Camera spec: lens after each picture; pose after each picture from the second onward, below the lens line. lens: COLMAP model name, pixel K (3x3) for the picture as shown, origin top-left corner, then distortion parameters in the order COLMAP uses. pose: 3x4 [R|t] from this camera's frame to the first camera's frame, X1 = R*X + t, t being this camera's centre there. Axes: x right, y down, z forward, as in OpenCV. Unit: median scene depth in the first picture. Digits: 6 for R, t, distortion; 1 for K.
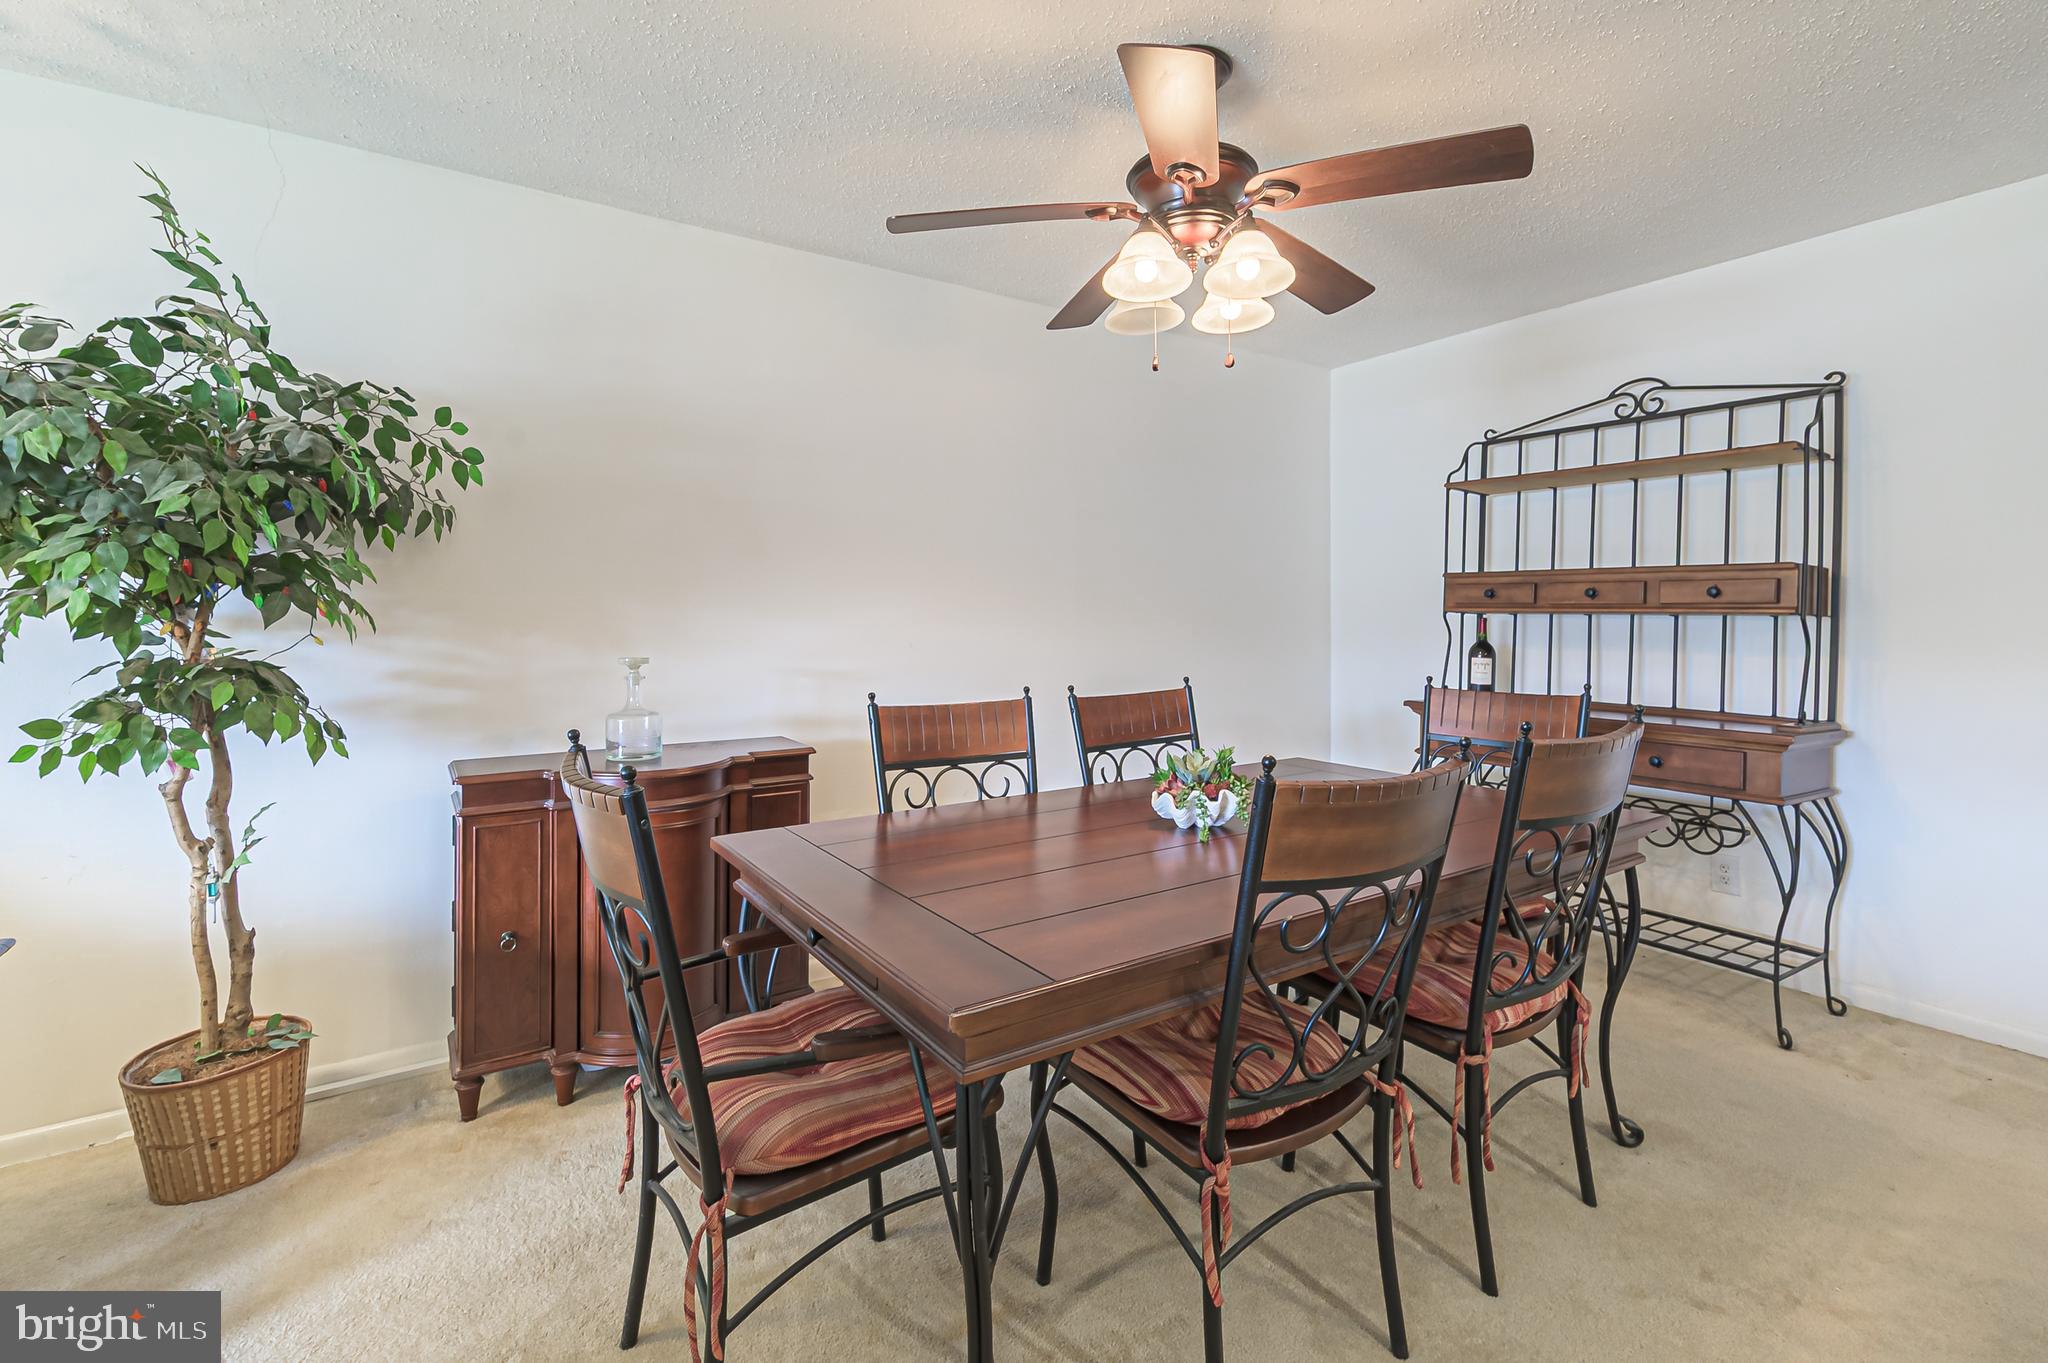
lens RADIAL K [[939.7, 0, 1020.8], [0, 939.7, 631.1], [0, 0, 1]] dist [-0.002793, -0.000551]
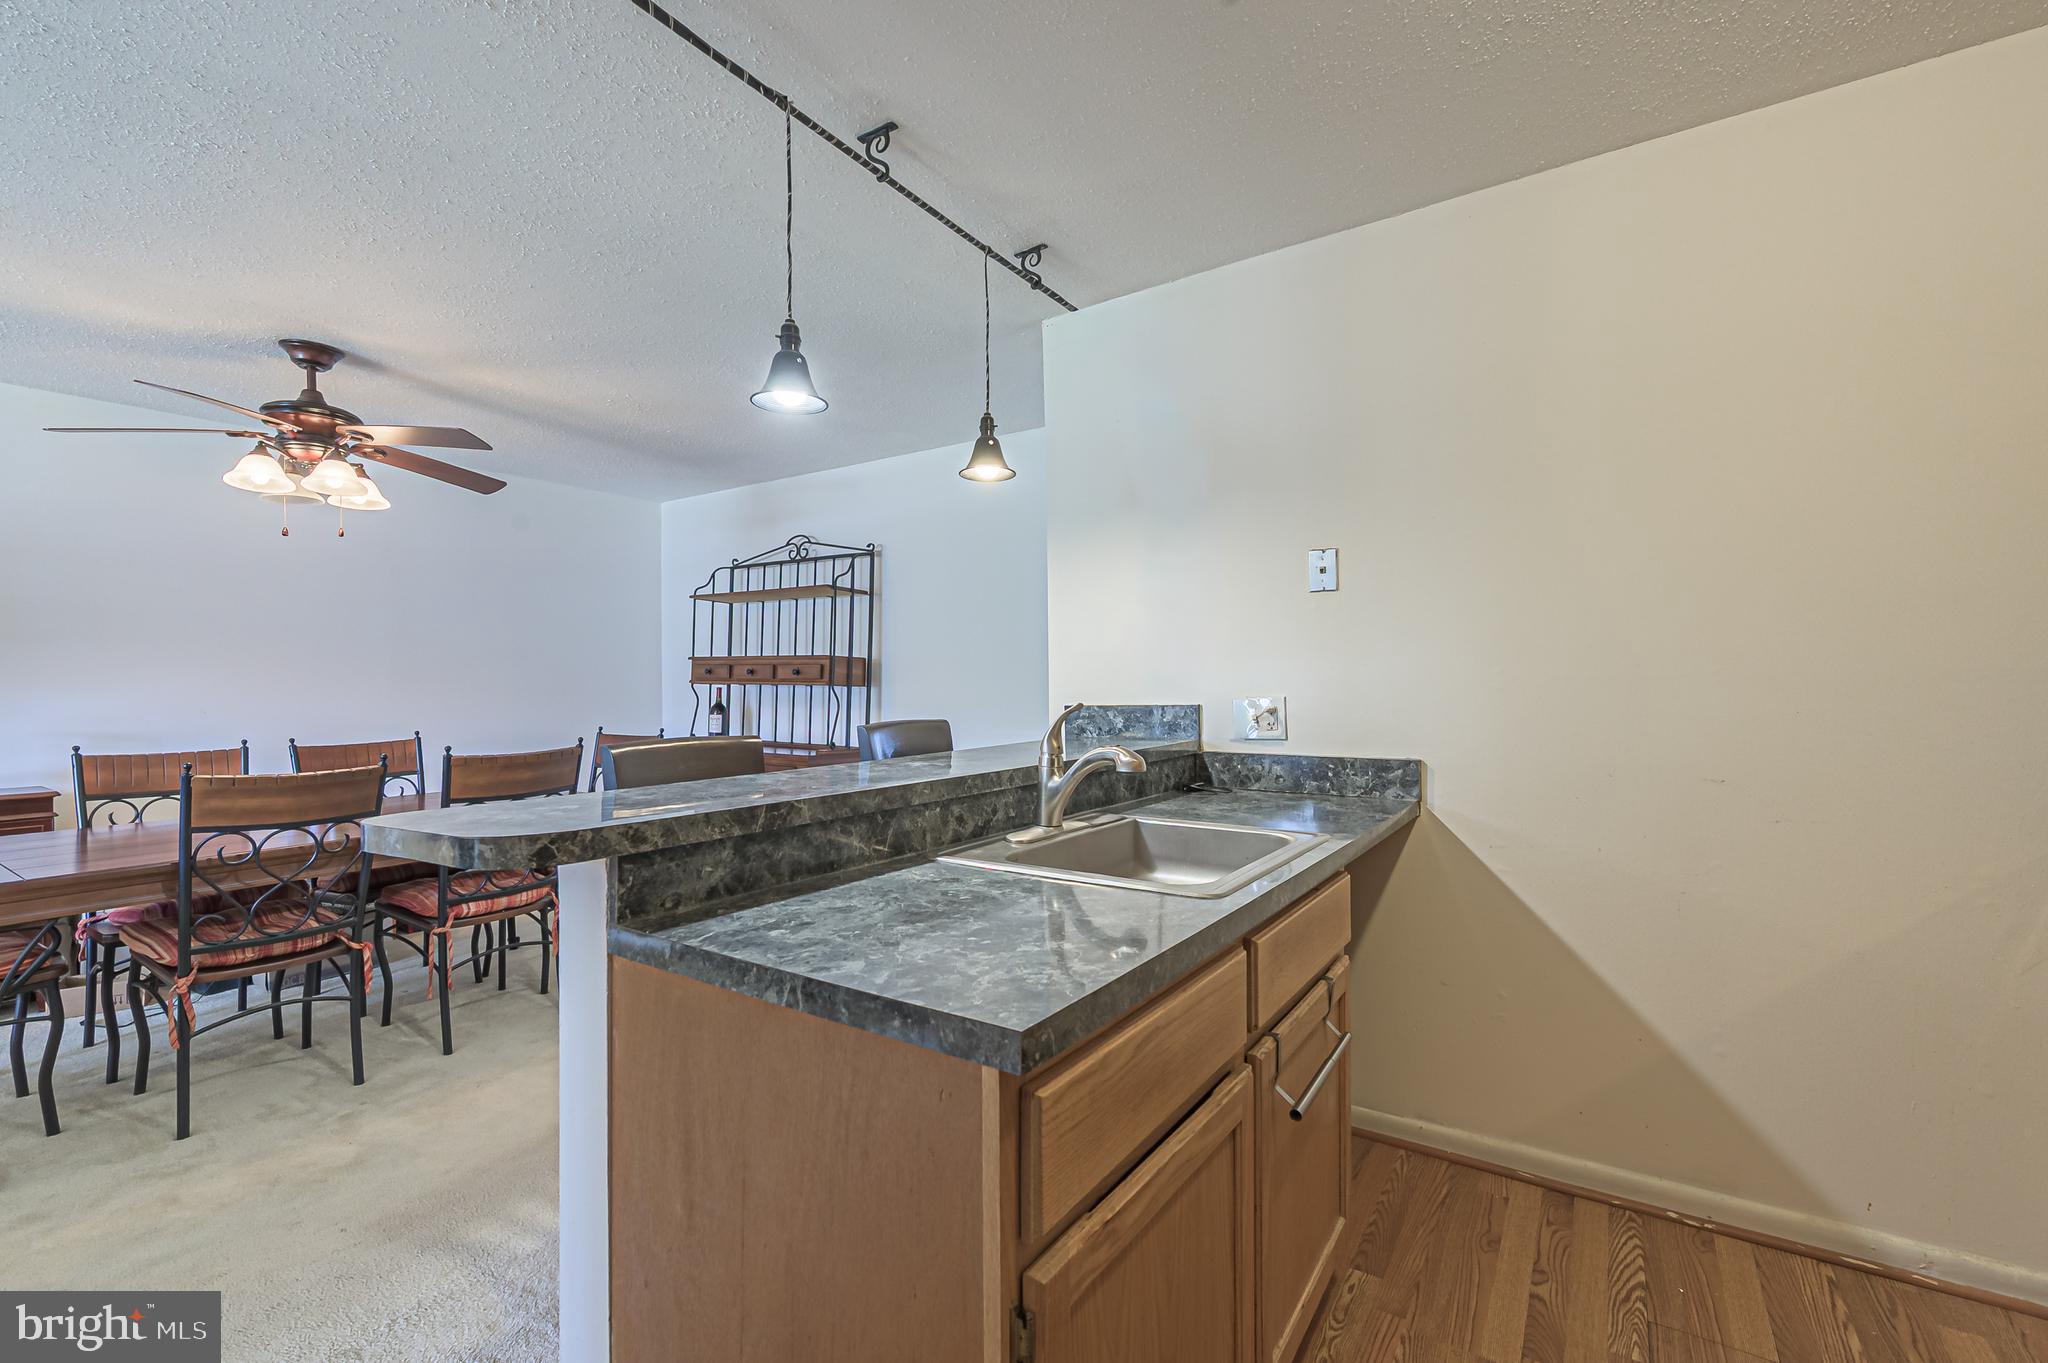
lens RADIAL K [[922.0, 0, 1066.8], [0, 922.0, 687.0], [0, 0, 1]] dist [-0.000162, 0.000148]
pose [[0.921250, -0.005462, 0.388932, 0.477221], [0.008709, 0.999940, -0.006586, -0.000345], [-0.388872, 0.009455, 0.921243, -0.601962]]
